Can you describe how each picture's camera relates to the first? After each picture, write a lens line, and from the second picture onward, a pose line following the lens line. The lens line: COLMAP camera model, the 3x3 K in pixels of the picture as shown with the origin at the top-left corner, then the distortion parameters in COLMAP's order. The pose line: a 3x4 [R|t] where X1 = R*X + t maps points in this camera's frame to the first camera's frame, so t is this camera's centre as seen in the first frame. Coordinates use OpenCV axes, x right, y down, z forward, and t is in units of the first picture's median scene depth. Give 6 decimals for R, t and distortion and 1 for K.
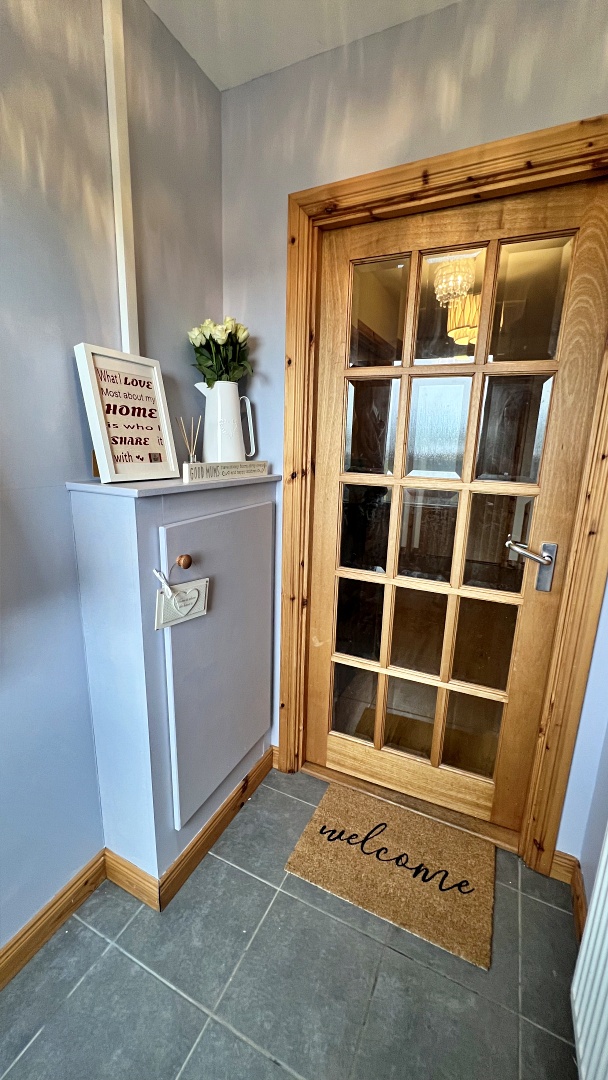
lens RADIAL K [[431.1, 0, 304.0], [0, 431.1, 540.0], [0, 0, 1]] dist [-0.001187, 0.000178]
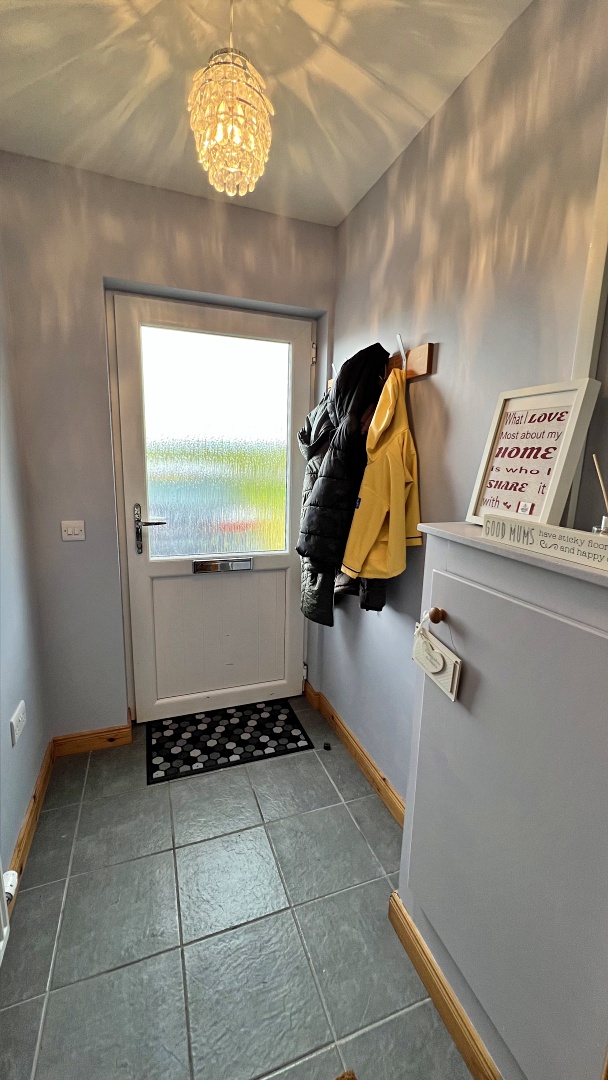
lens RADIAL K [[431.1, 0, 304.0], [0, 431.1, 540.0], [0, 0, 1]] dist [-0.001187, 0.000178]
pose [[-0.692138, 0.090376, -0.716085, 0.528834], [-0.206245, 0.925997, 0.316216, -0.312636], [0.691671, 0.366554, -0.622278, 1.271530]]
